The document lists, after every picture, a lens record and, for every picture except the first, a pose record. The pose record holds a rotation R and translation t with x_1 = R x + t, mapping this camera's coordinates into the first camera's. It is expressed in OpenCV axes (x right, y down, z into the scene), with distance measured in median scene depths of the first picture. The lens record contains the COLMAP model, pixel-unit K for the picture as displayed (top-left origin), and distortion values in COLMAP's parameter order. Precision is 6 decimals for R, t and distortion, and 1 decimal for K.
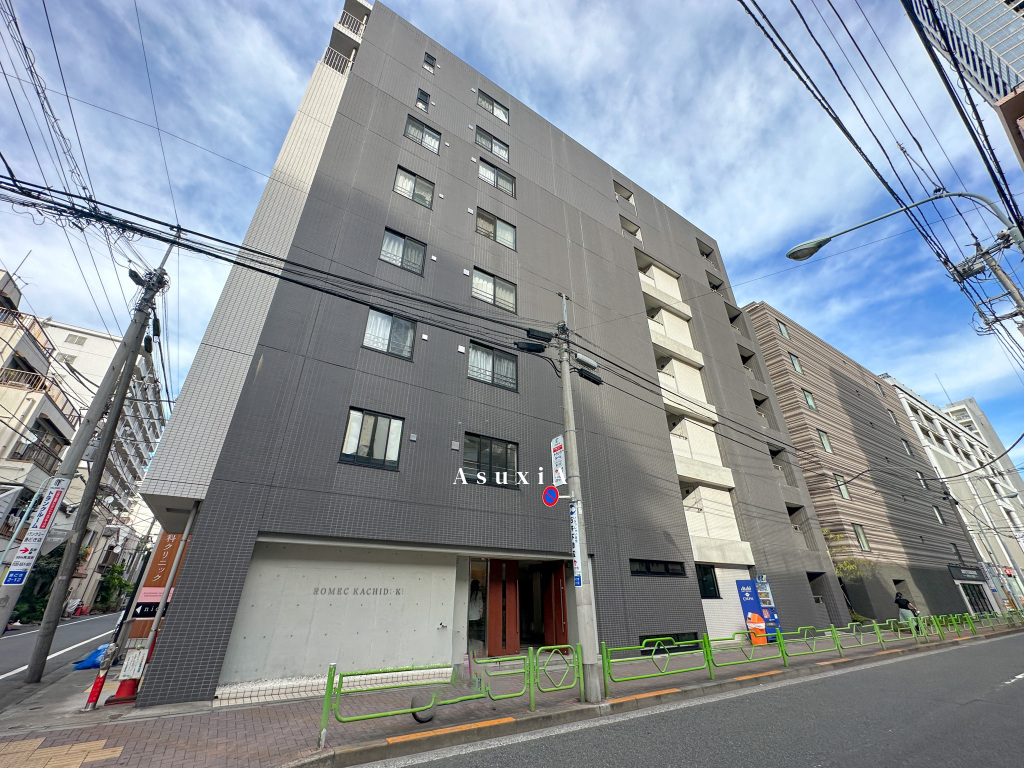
lens RADIAL K [[408.7, 0, 510.9], [0, 408.7, 384.2], [0, 0, 1]] dist [-0.002713, 0.002952]
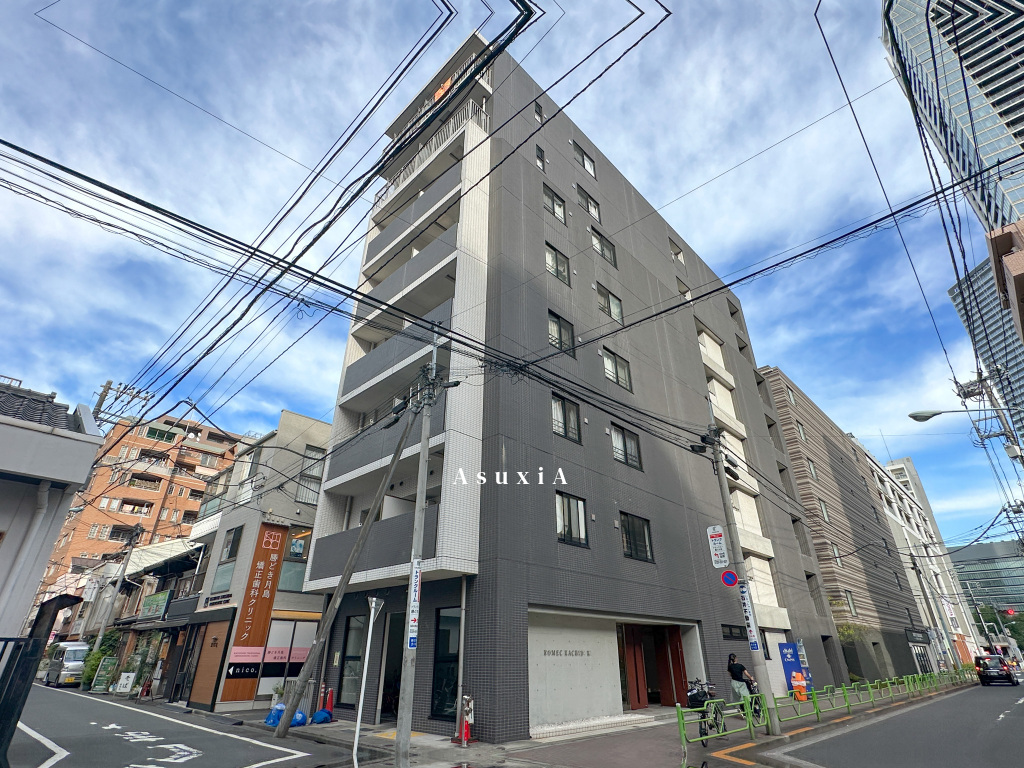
lens RADIAL K [[515.4, 0, 512.8], [0, 515.4, 383.4], [0, 0, 1]] dist [0.013311, -0.003364]
pose [[0.973988, 0.107543, 0.199454, -0.475677], [-0.106550, 0.994183, -0.015737, -0.118926], [-0.199986, -0.005924, 0.979781, -0.225342]]
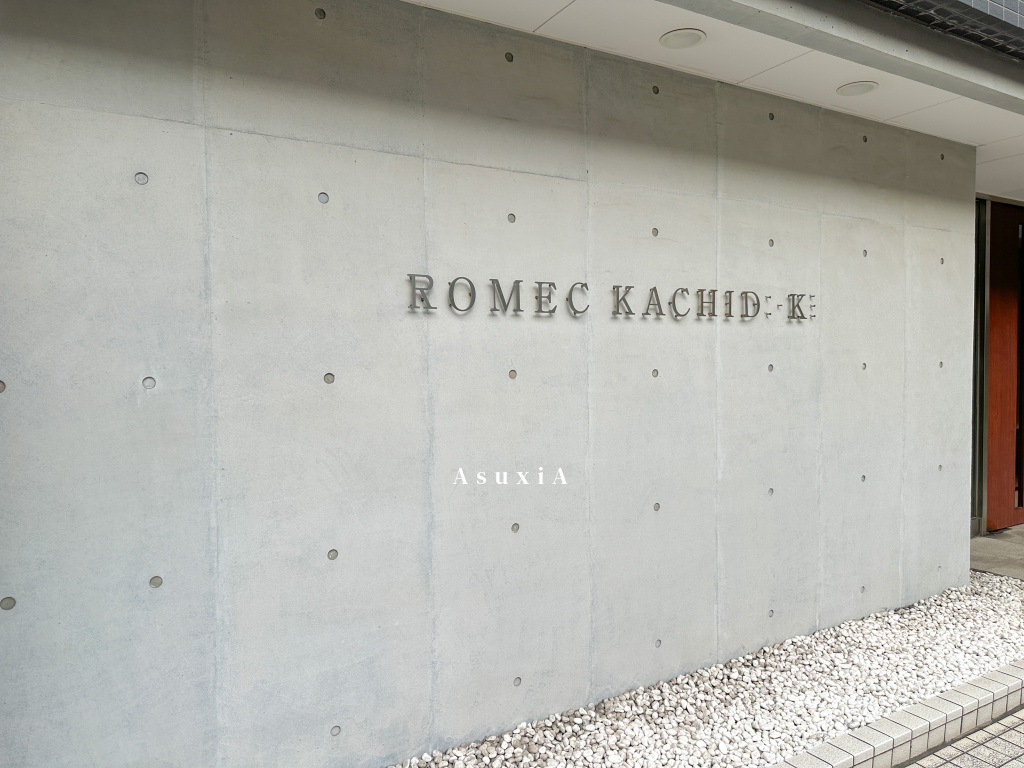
lens RADIAL K [[720.8, 0, 510.2], [0, 720.8, 381.7], [0, 0, 1]] dist [0.005889, 0.000311]
pose [[0.998531, -0.008566, -0.053502, -0.214124], [0.033813, 0.870066, 0.491774, 0.202008], [0.042337, -0.492861, 0.869078, 0.375978]]
